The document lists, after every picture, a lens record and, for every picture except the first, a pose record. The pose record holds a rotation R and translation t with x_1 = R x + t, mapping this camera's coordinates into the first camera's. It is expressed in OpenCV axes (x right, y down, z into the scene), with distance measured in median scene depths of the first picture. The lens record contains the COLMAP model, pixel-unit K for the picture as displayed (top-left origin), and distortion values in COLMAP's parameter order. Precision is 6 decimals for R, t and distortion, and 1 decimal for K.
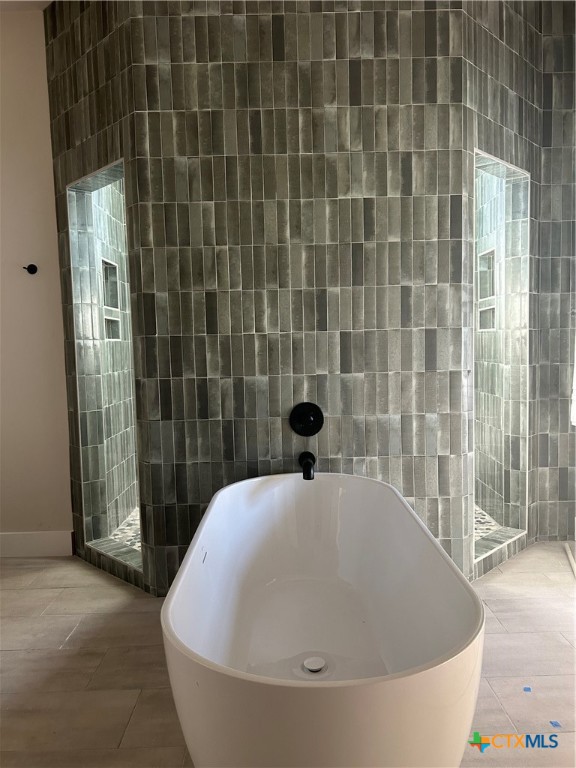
lens RADIAL K [[577.0, 0, 290.0], [0, 577.0, 393.4], [0, 0, 1]] dist [0.056516, -0.064106]
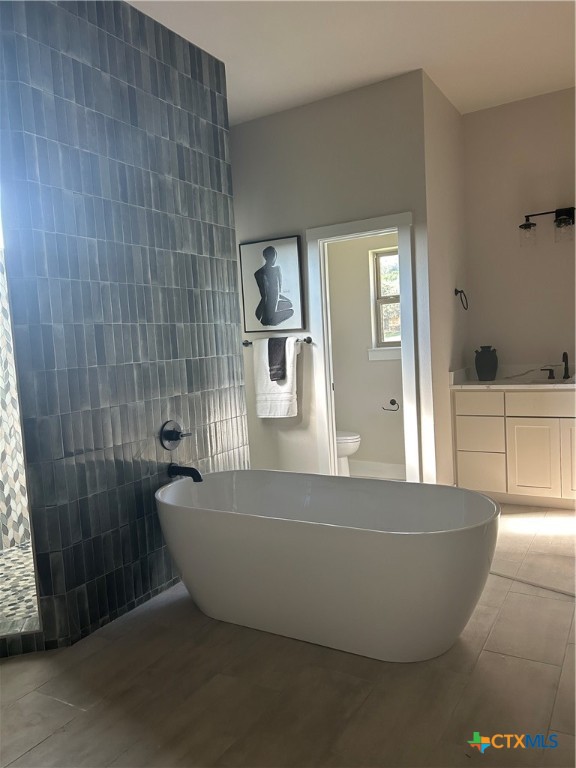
lens RADIAL K [[577.0, 0, 290.0], [0, 577.0, 393.4], [0, 0, 1]] dist [0.056516, -0.064106]
pose [[0.519916, -0.078411, 0.850611, -0.855768], [0.110382, 0.993596, 0.024124, -0.041276], [-0.847055, 0.081350, 0.525242, 0.178458]]
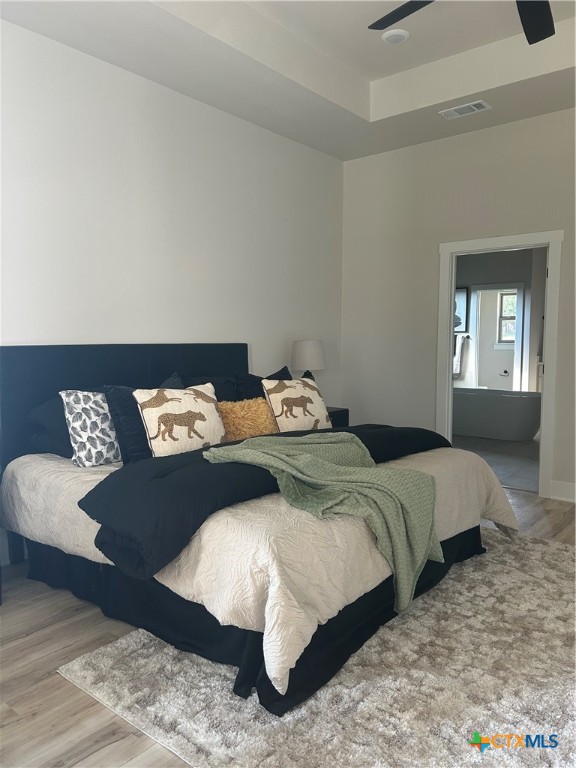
lens RADIAL K [[577.0, 0, 290.0], [0, 577.0, 393.4], [0, 0, 1]] dist [0.056516, -0.064106]
pose [[0.635893, -0.043860, 0.770530, -2.838679], [0.050689, 0.998602, 0.015011, 0.088889], [-0.770111, 0.029512, 0.637227, -0.413912]]
